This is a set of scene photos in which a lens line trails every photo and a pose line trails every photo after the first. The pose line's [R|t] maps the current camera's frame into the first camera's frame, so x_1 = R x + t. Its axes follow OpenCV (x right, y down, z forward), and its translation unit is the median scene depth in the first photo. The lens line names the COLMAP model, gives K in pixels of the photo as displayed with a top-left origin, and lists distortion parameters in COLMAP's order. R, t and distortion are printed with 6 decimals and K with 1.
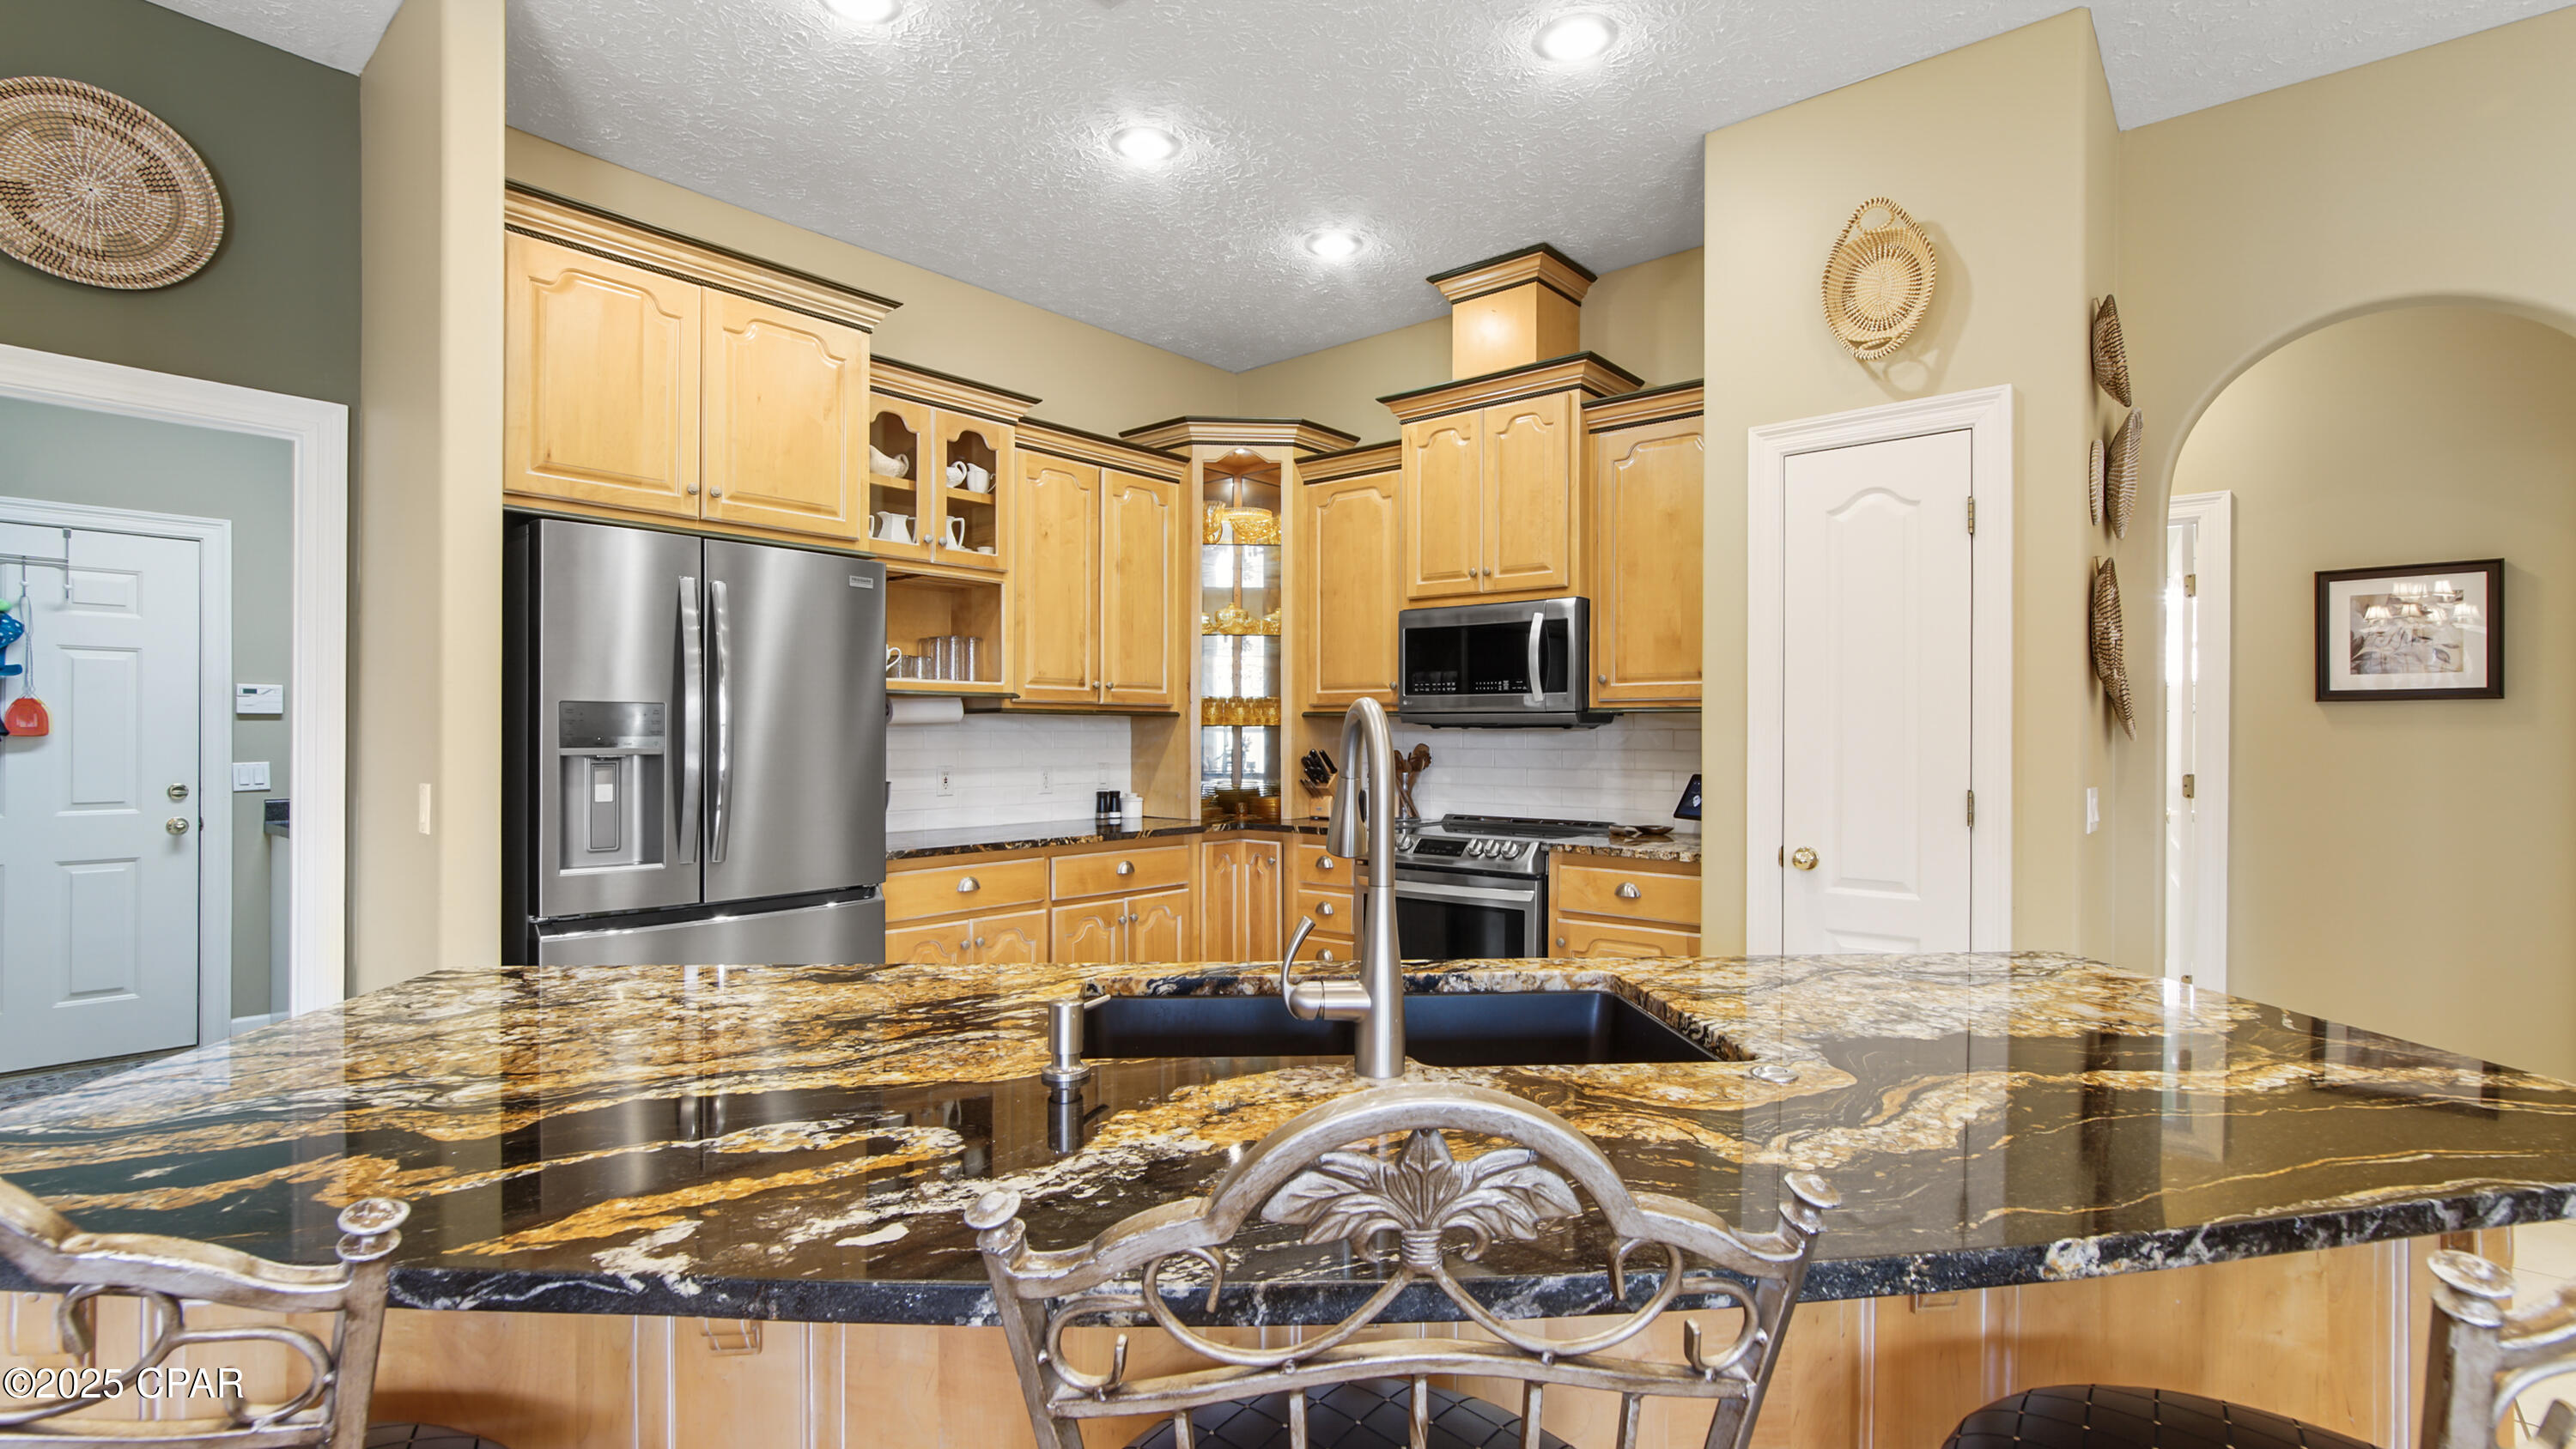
lens RADIAL K [[1162.9, 0, 1277.1], [0, 1162.9, 727.1], [0, 0, 1]] dist [-0.013845, 0.009501]
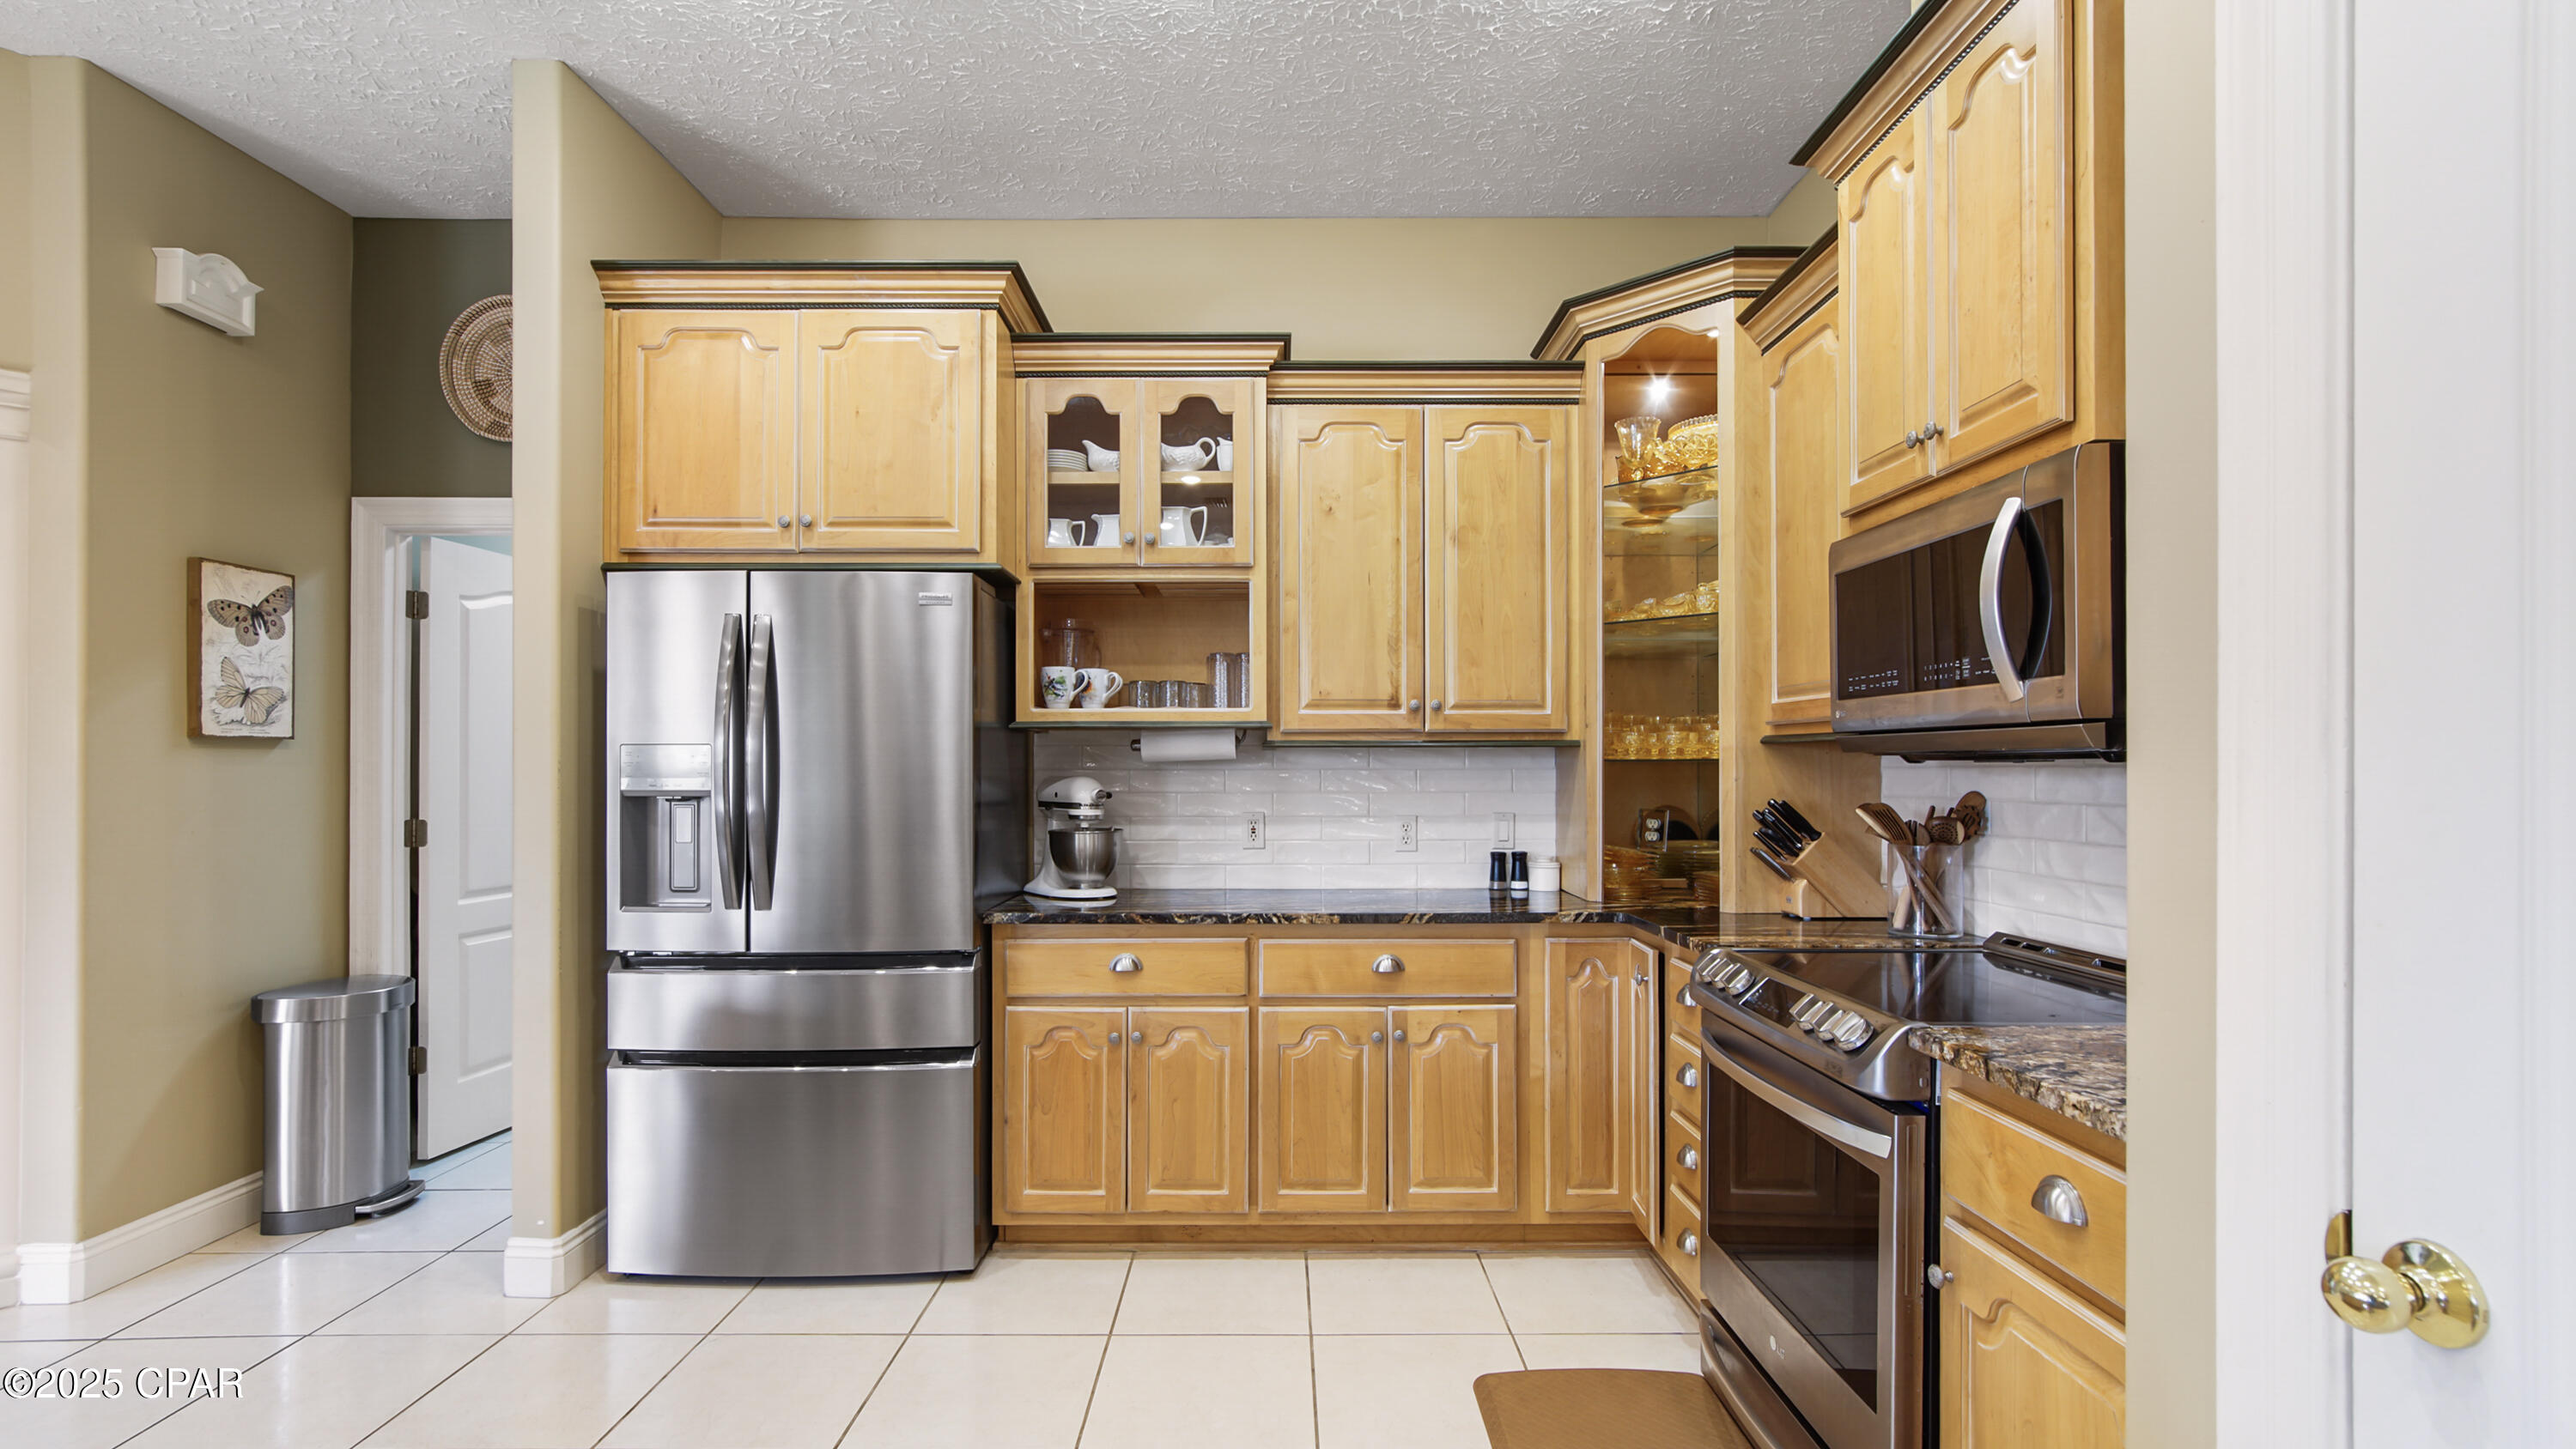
lens RADIAL K [[1169.2, 0, 1285.1], [0, 1169.2, 762.9], [0, 0, 1]] dist [-0.010169, 0.000002]
pose [[0.659854, -0.005890, -0.751371, 0.358292], [0.007649, 0.999970, -0.001121, -0.000362], [0.751355, -0.005008, 0.659880, 0.481118]]
